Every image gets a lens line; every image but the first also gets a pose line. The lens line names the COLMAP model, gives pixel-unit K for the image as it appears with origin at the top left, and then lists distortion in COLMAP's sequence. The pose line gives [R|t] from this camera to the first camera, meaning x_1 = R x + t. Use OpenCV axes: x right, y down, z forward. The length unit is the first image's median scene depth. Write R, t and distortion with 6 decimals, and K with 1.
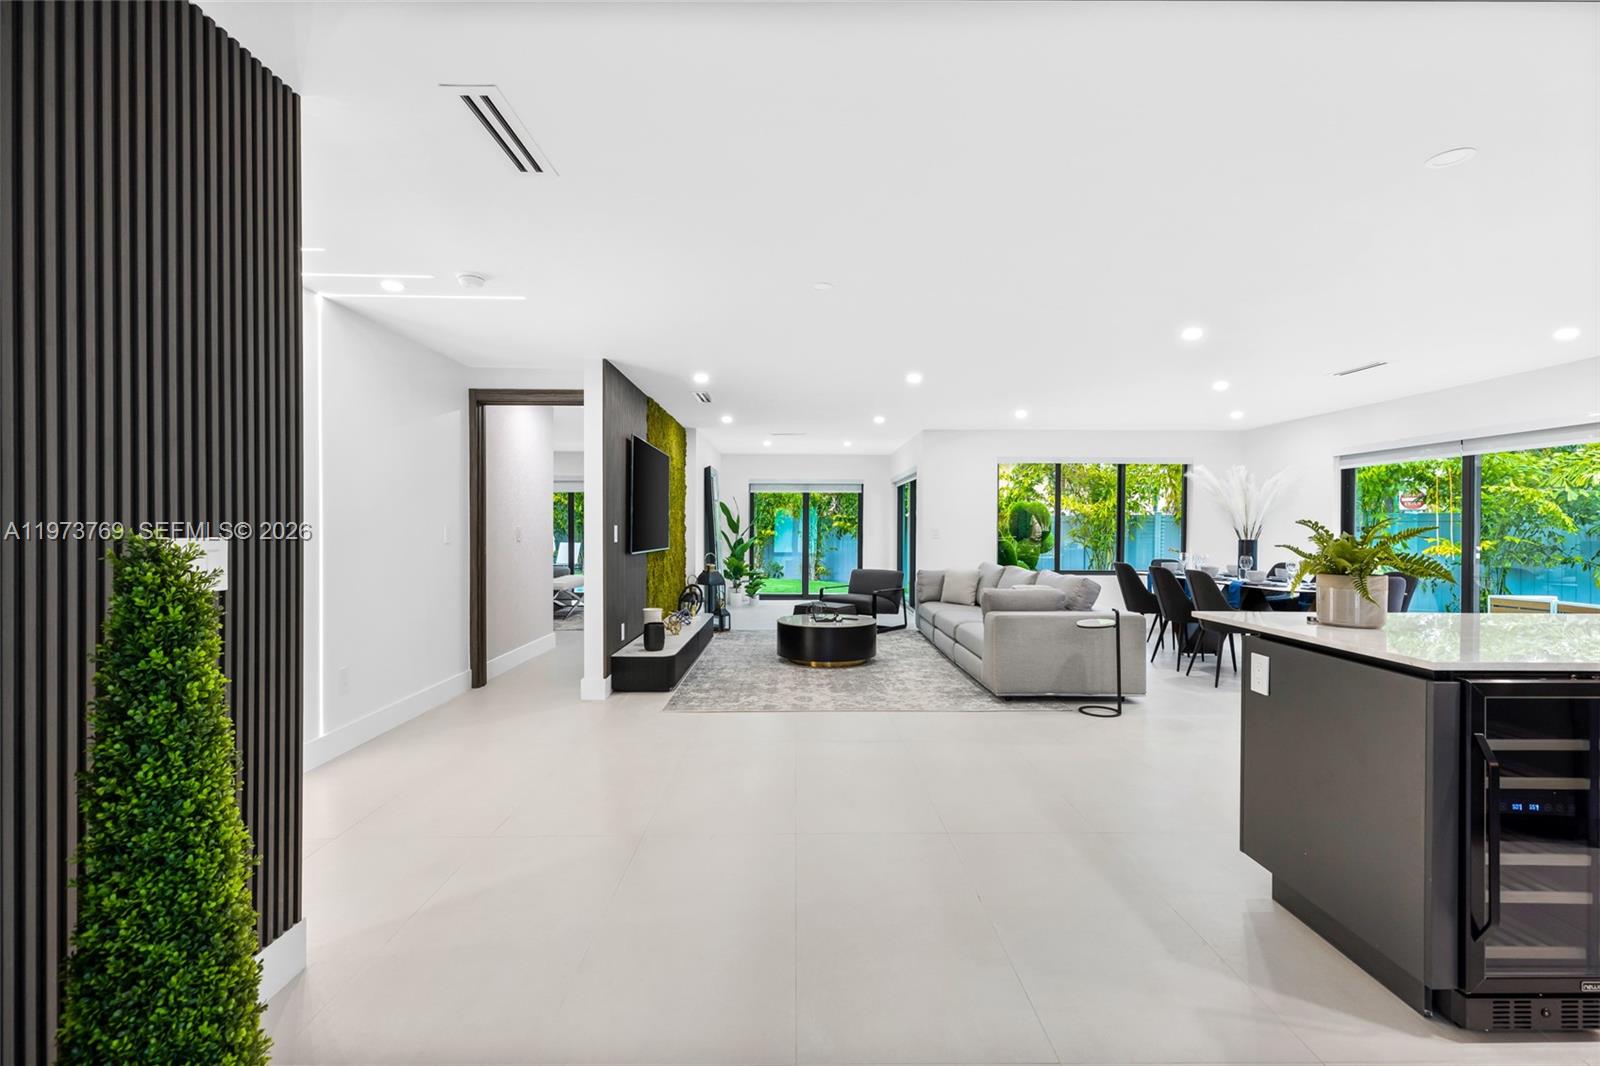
lens RADIAL K [[713.7, 0, 800.0], [0, 713.7, 533.0], [0, 0, 1]] dist [-0.001662, -0.000068]
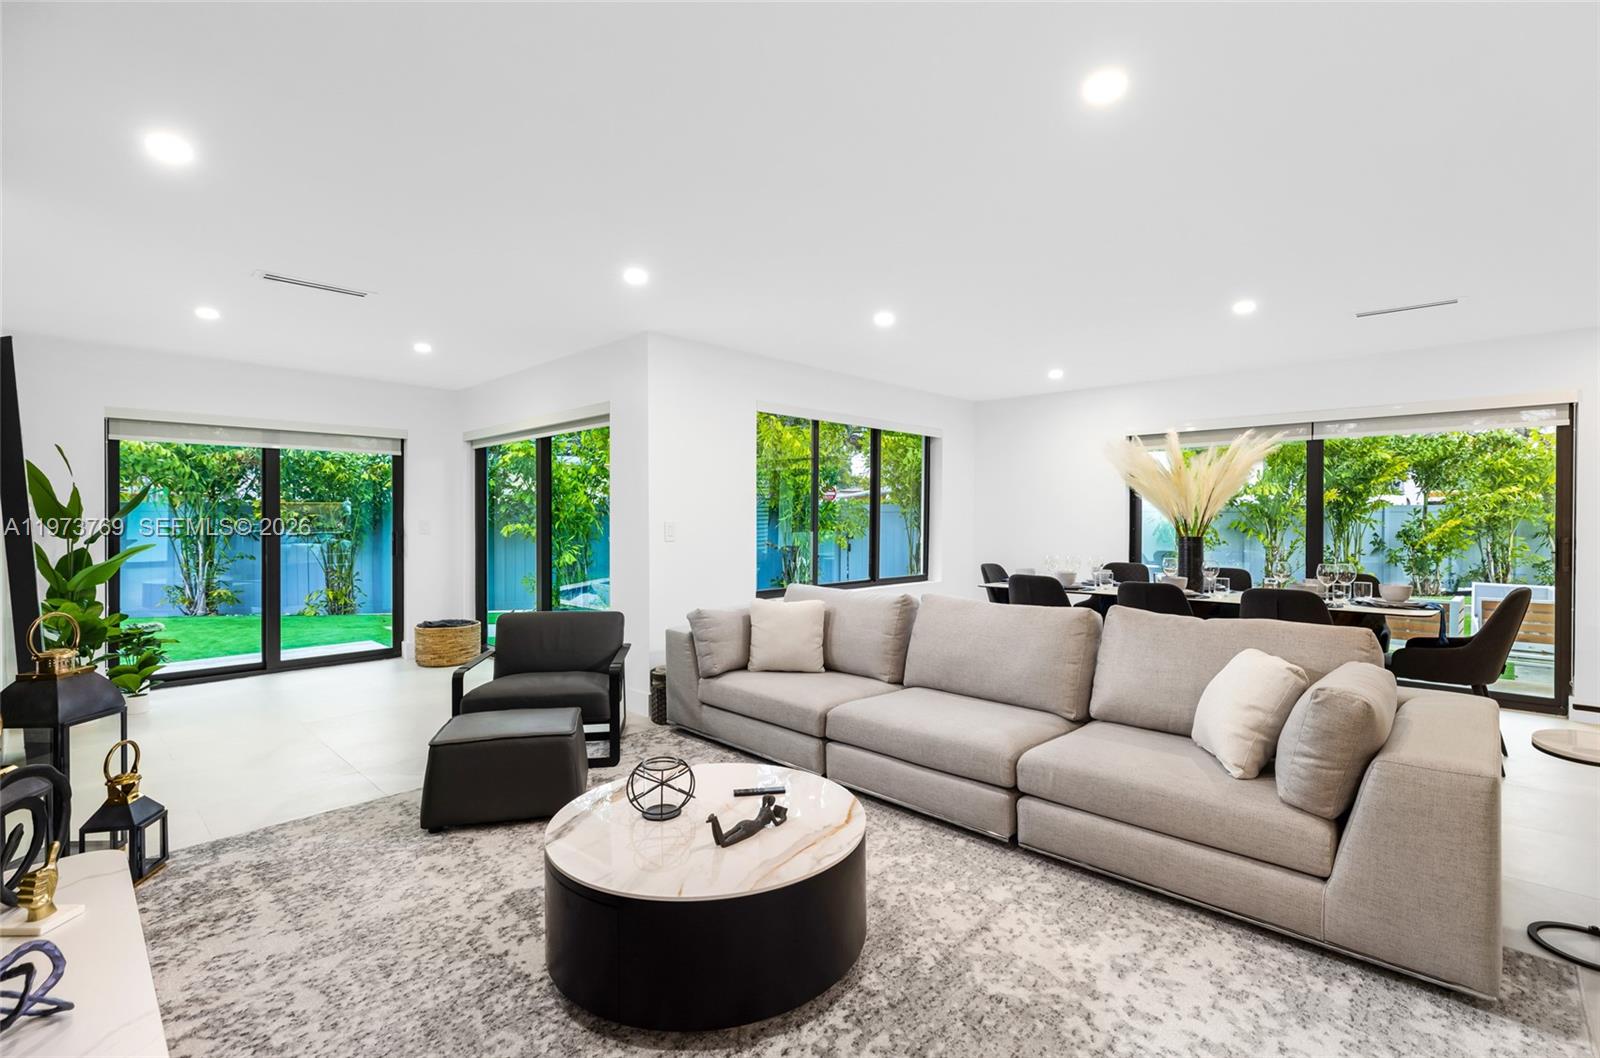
lens RADIAL K [[720.7, 0, 800.0], [0, 720.7, 529.0], [0, 0, 1]] dist [0.006800, -0.001201]
pose [[0.699613, -0.015208, 0.714360, -0.136036], [0.009222, 0.999882, 0.012255, -0.008462], [-0.714463, -0.001986, 0.699671, 0.622670]]
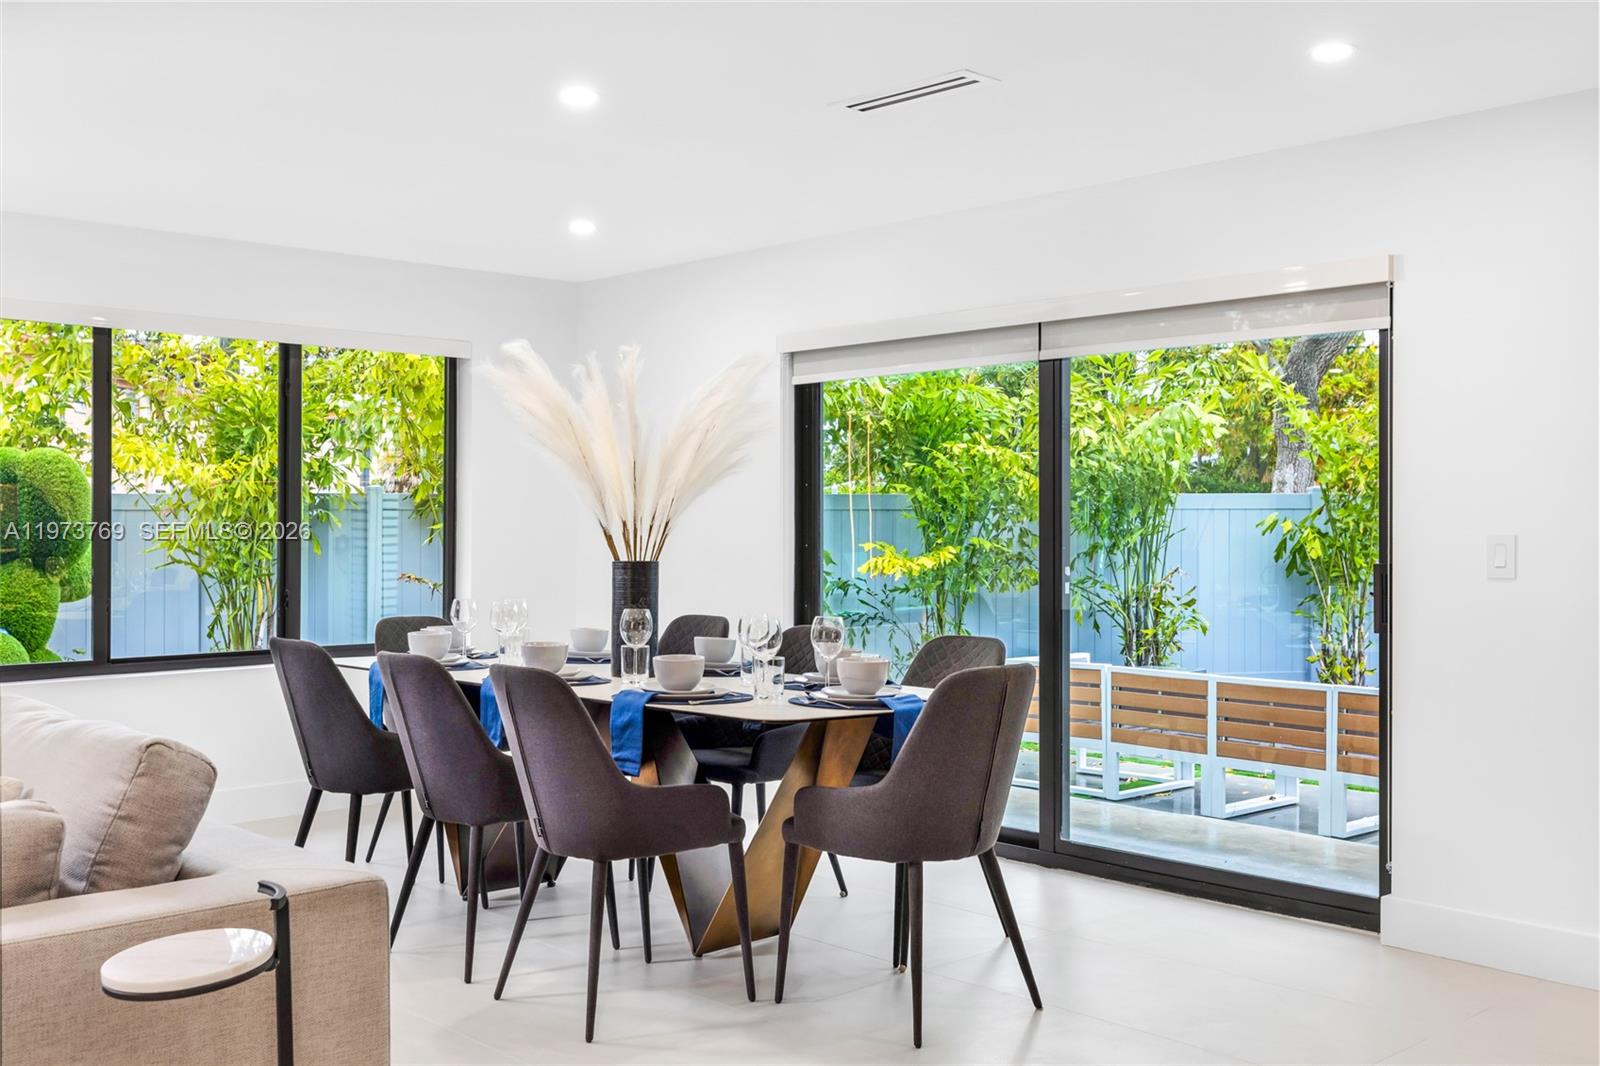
lens RADIAL K [[1537.2, 0, 800.0], [0, 1537.2, 533.0], [0, 0, 1]] dist [0.007408, 0.005767]
pose [[0.736188, -0.008603, 0.676722, 0.138289], [0.008965, 0.999955, 0.002959, -0.004660], [-0.676717, 0.003888, 0.736233, 0.309011]]
